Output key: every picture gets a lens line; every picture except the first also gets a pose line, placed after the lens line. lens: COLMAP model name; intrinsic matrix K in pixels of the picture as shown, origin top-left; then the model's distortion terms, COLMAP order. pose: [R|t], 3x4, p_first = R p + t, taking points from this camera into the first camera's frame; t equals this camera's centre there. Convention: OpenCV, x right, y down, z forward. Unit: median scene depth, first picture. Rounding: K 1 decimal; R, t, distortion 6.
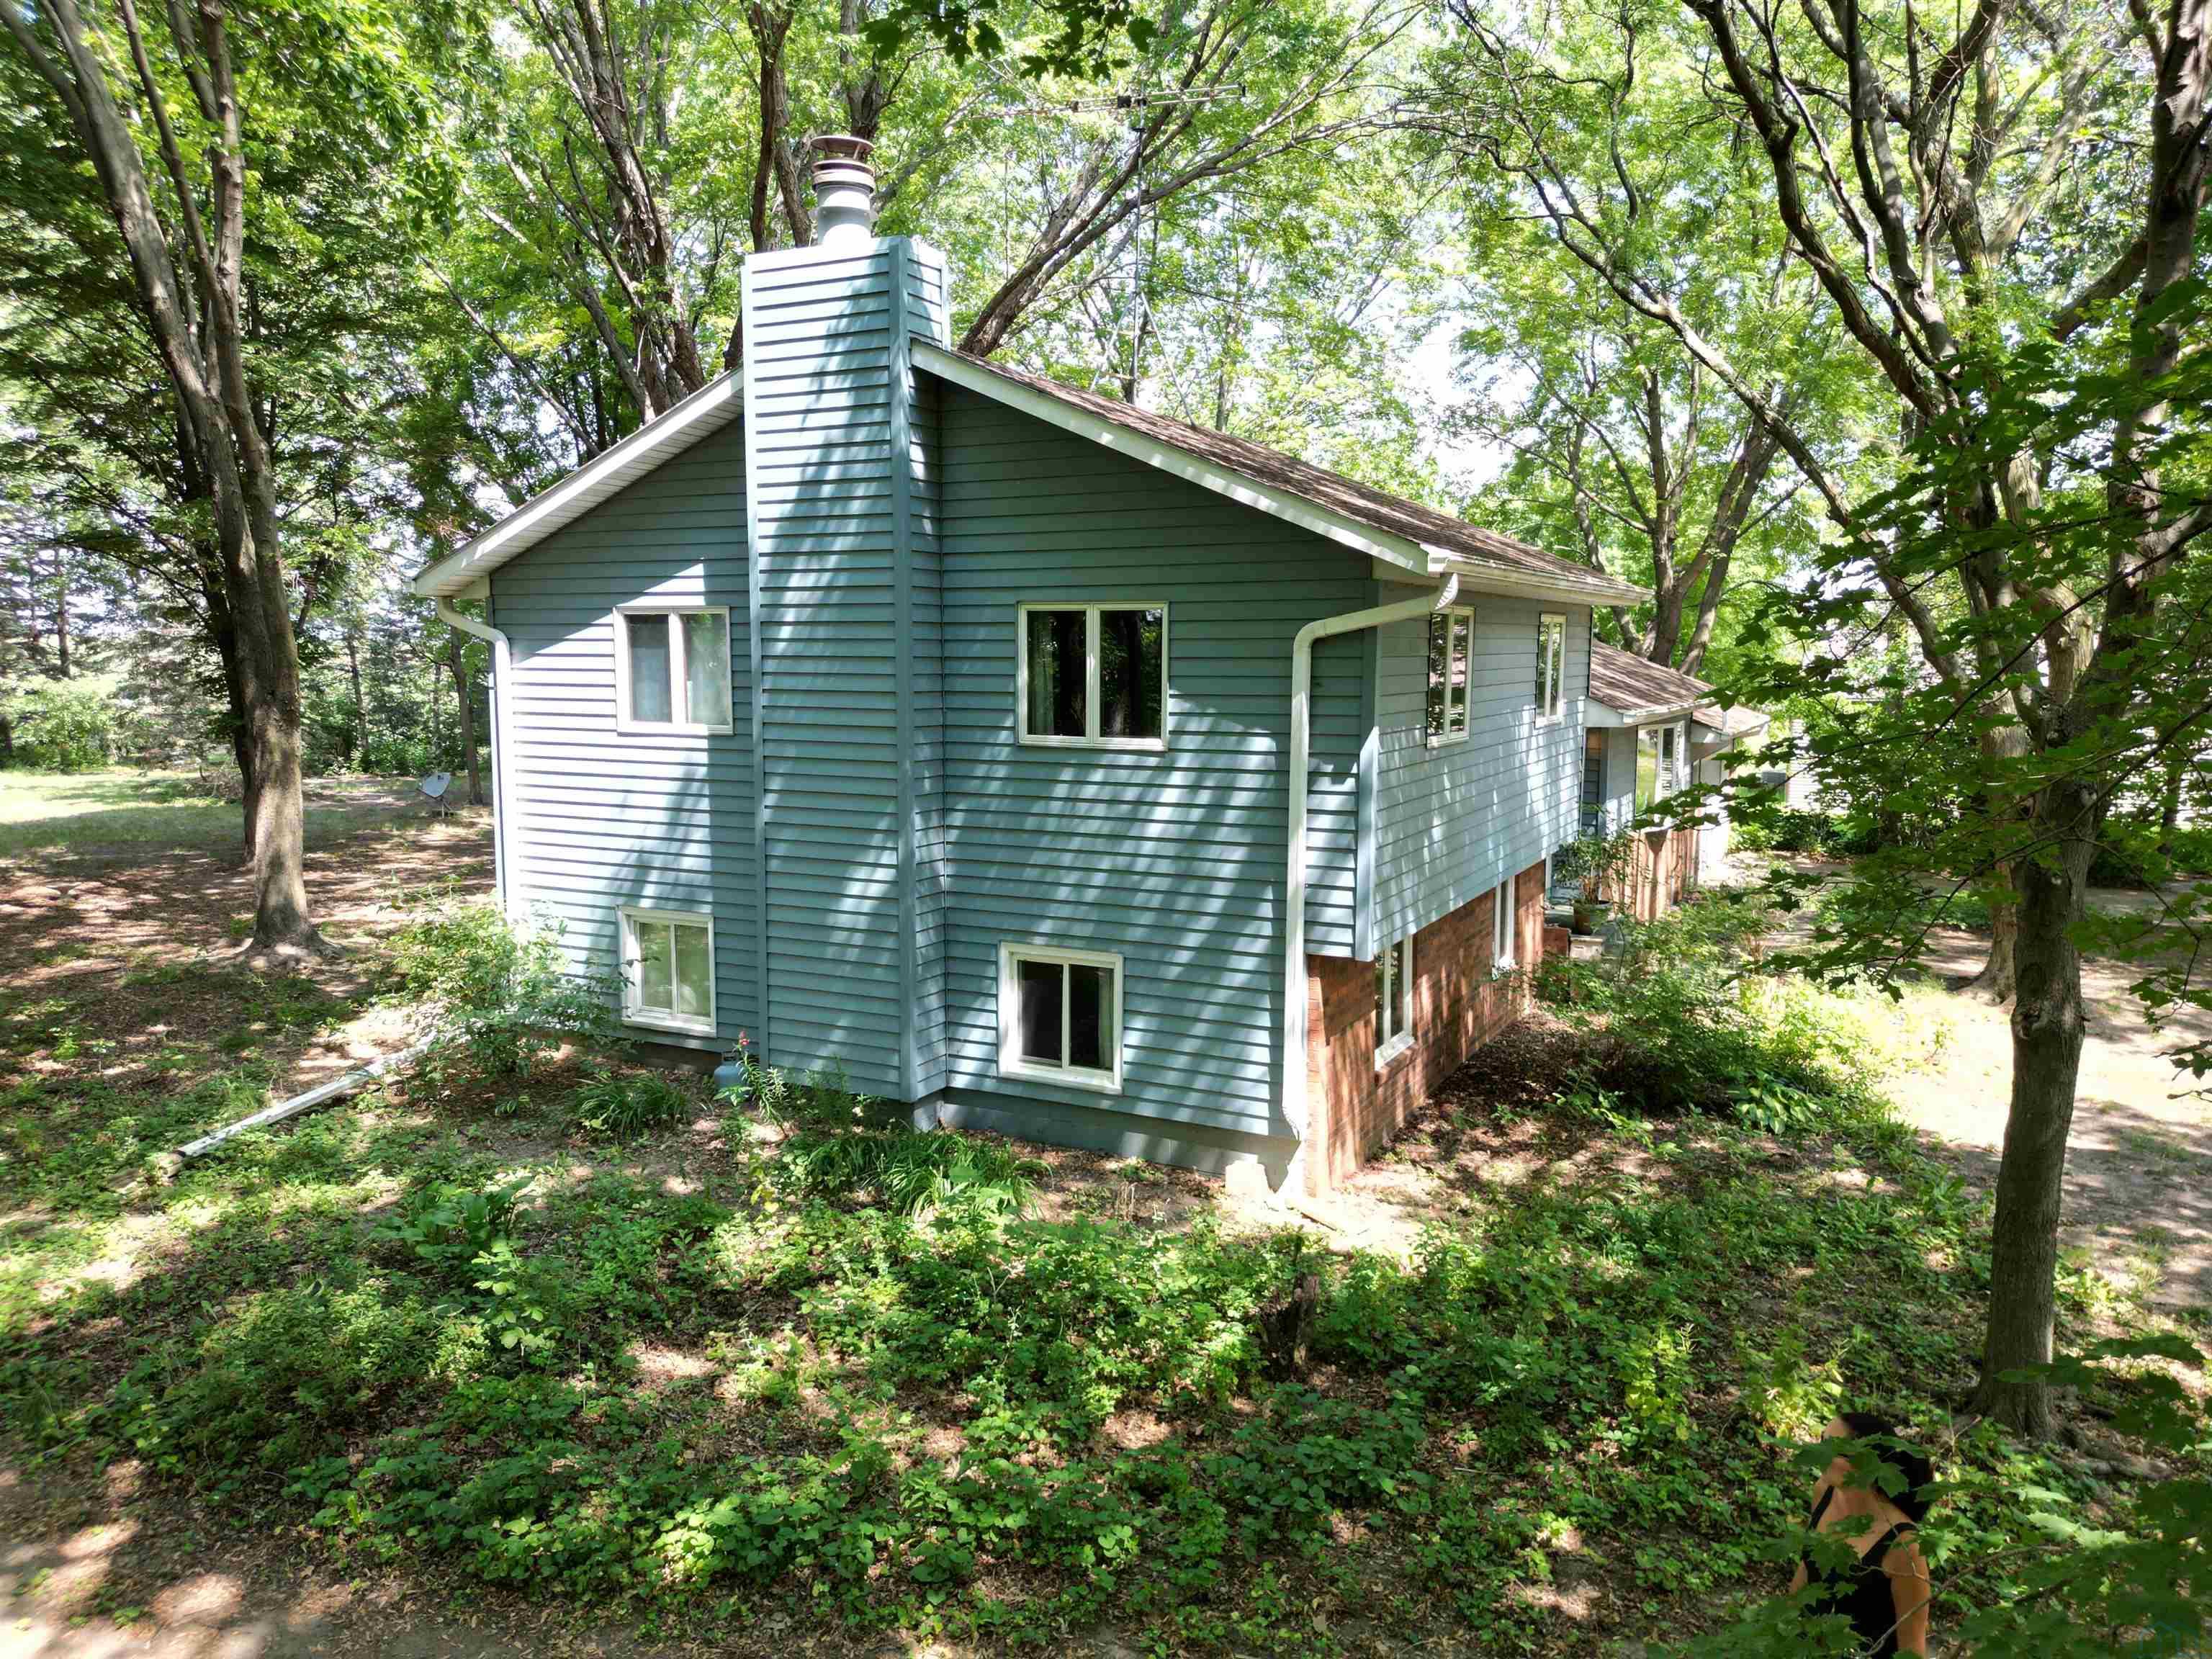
lens RADIAL K [[1550.4, 0, 1101.4], [0, 1550.4, 836.6], [0, 0, 1]] dist [0.100753, -0.126384]
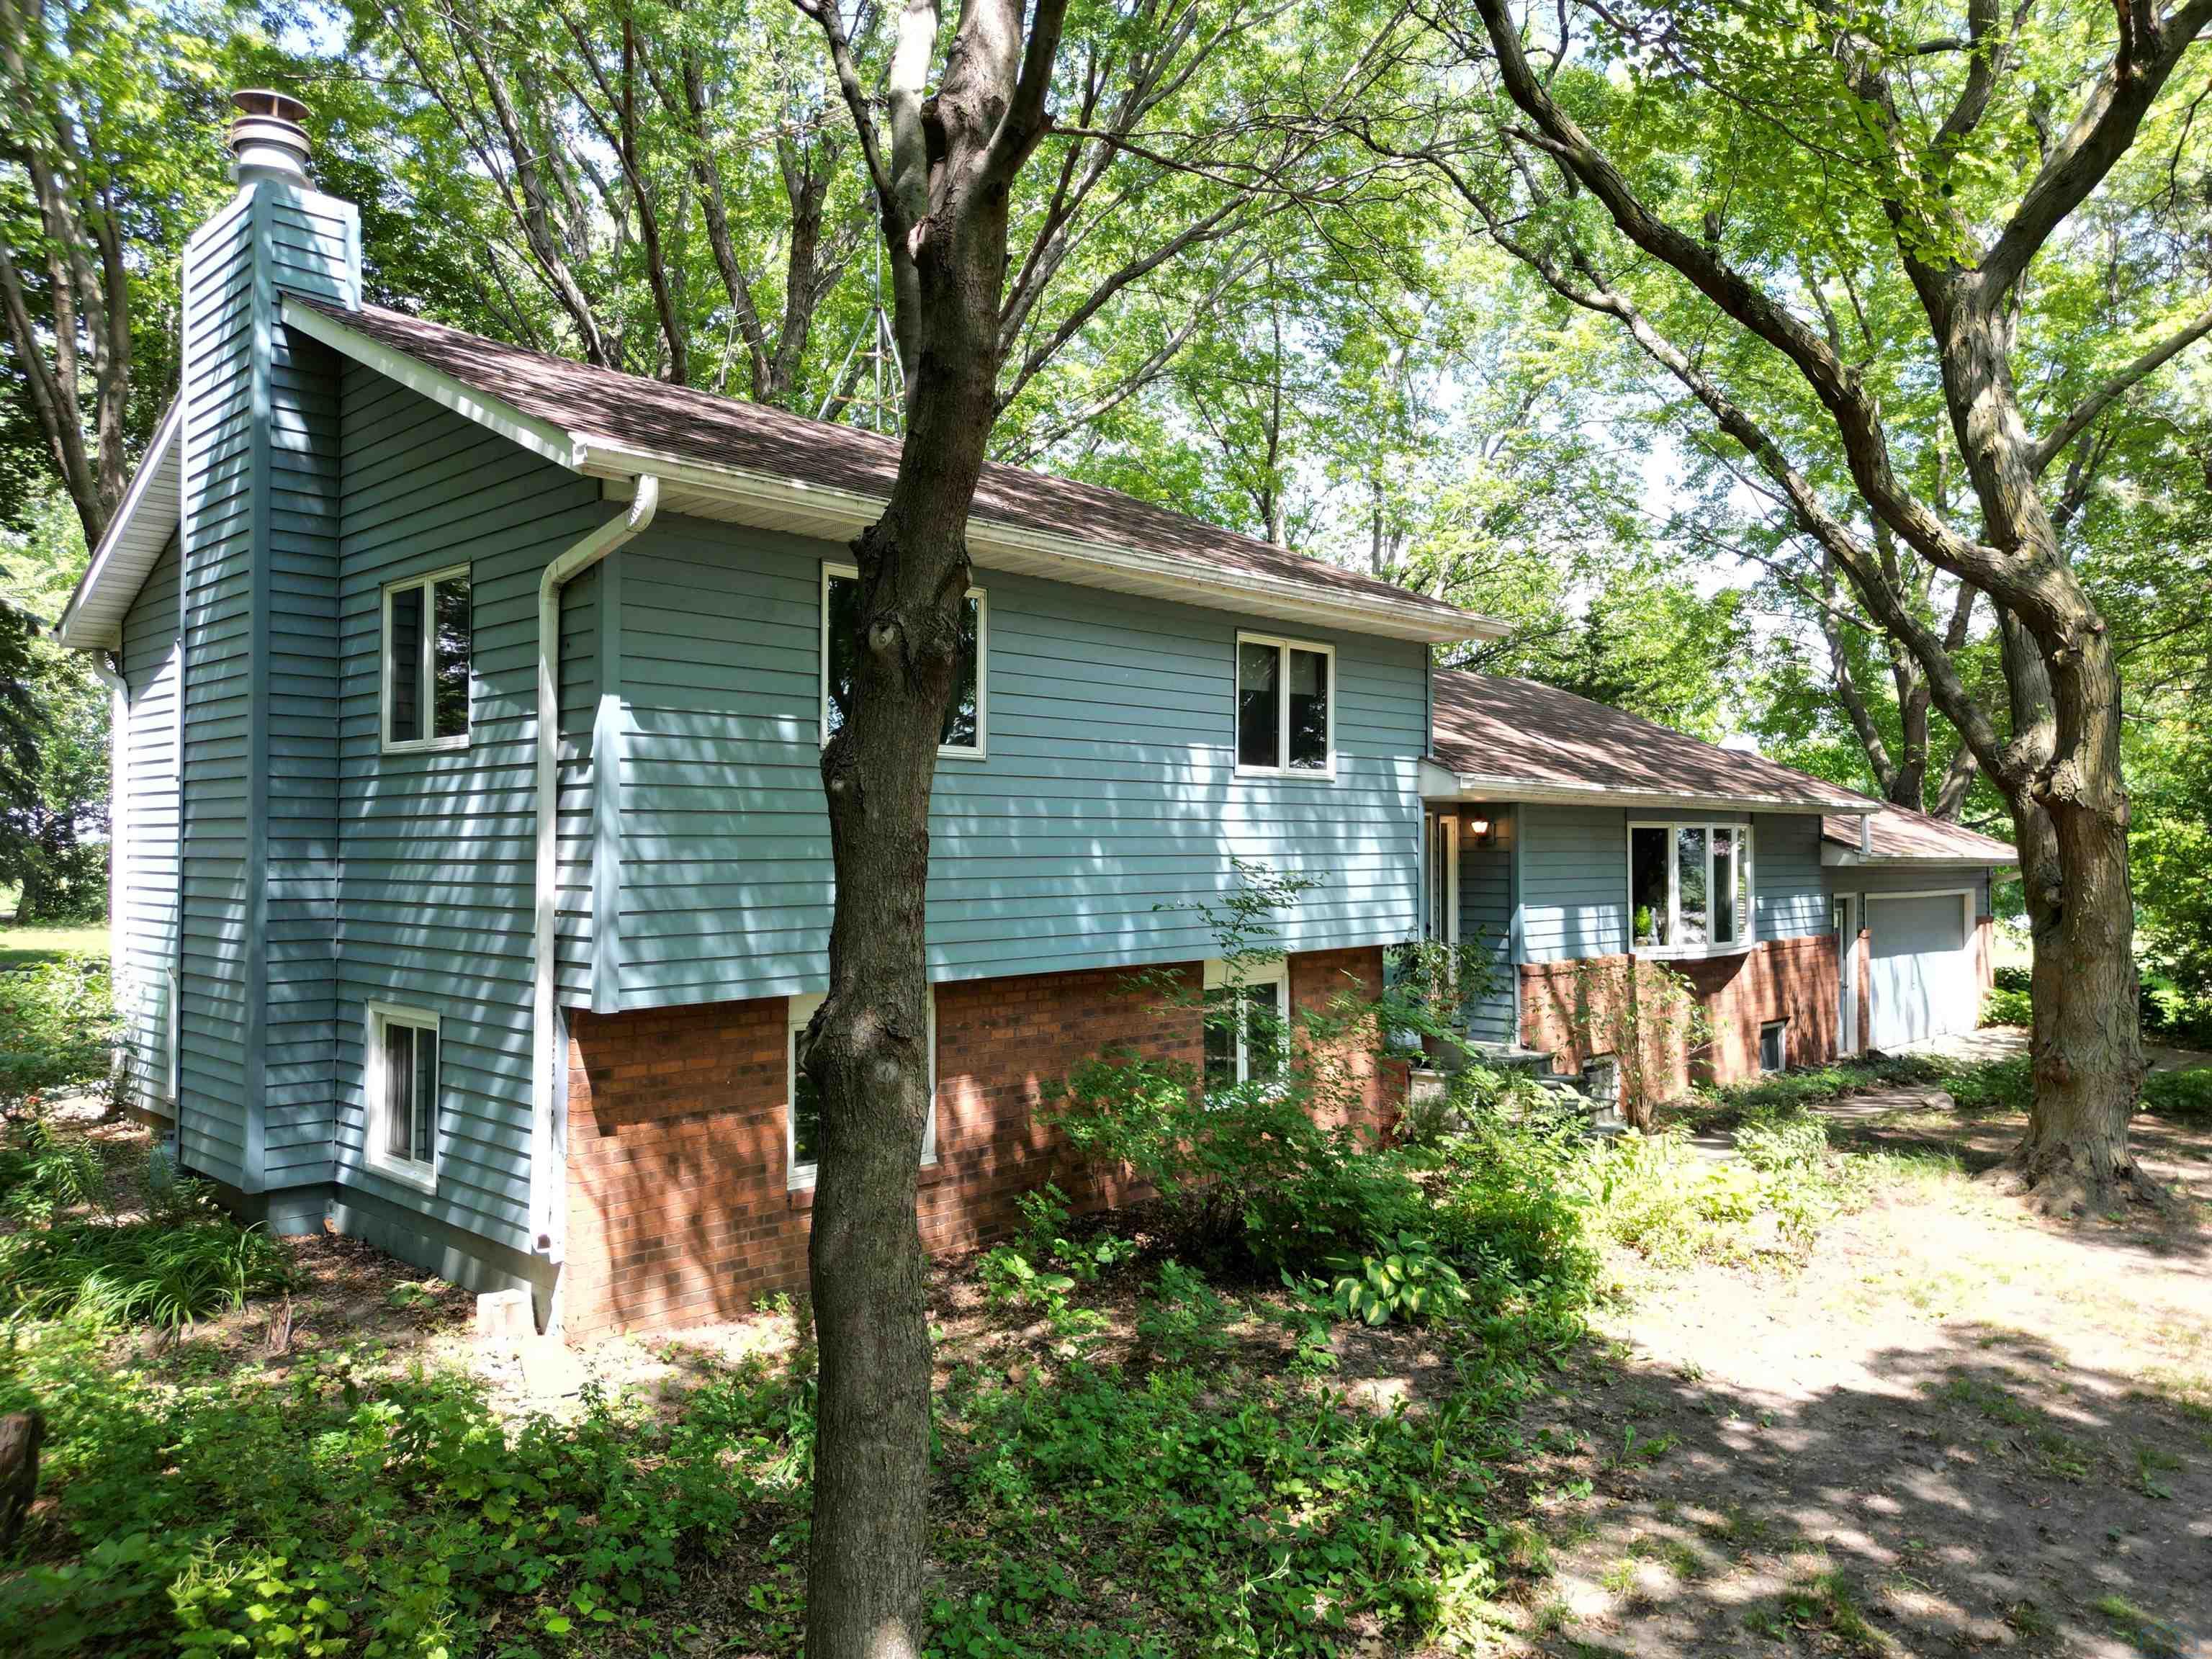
lens RADIAL K [[1561.1, 0, 1106.0], [0, 1561.1, 829.5], [0, 0, 1]] dist [0.052310, -0.047359]
pose [[0.958983, -0.003041, -0.283447, 0.548393], [-0.033886, 0.991542, -0.125283, 0.070960], [0.281430, 0.129749, 0.950769, 0.318044]]
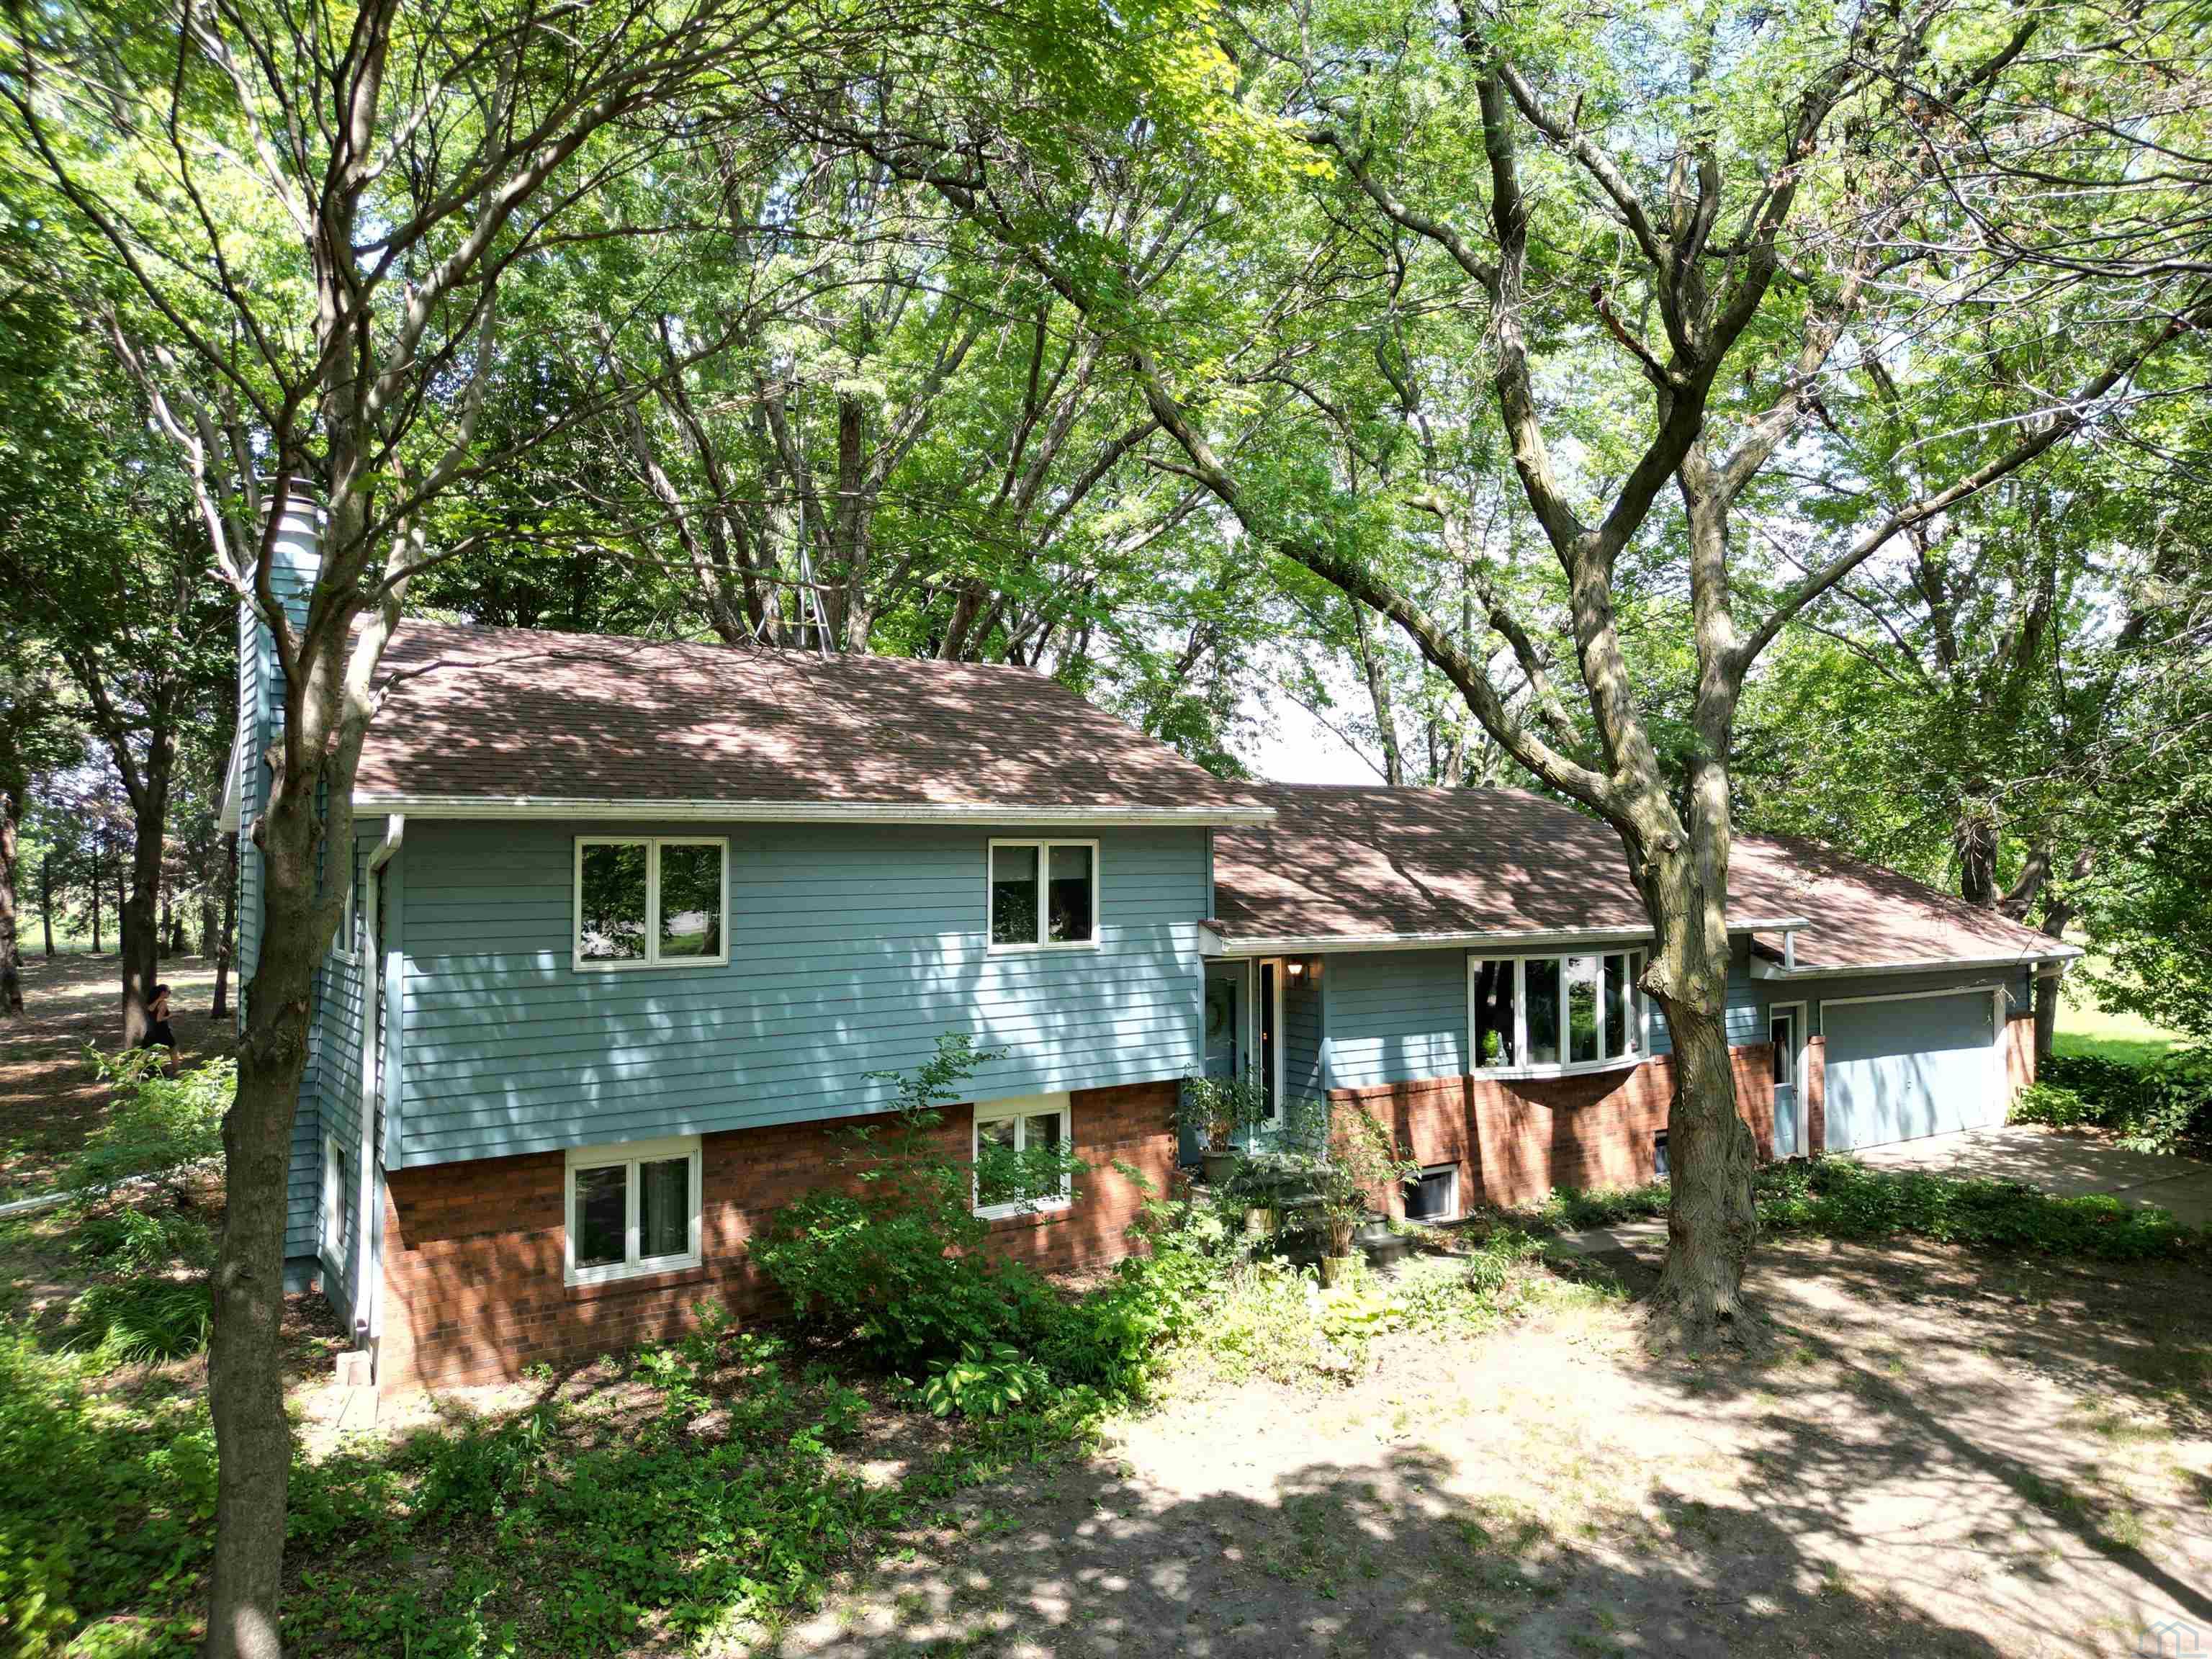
lens RADIAL K [[1550.4, 0, 1101.4], [0, 1550.4, 836.6], [0, 0, 1]] dist [0.100753, -0.126384]
pose [[0.878652, -0.006351, -0.477421, 1.010948], [-0.054207, 0.992120, -0.112961, -0.047116], [0.474376, 0.125133, 0.871383, 0.233261]]
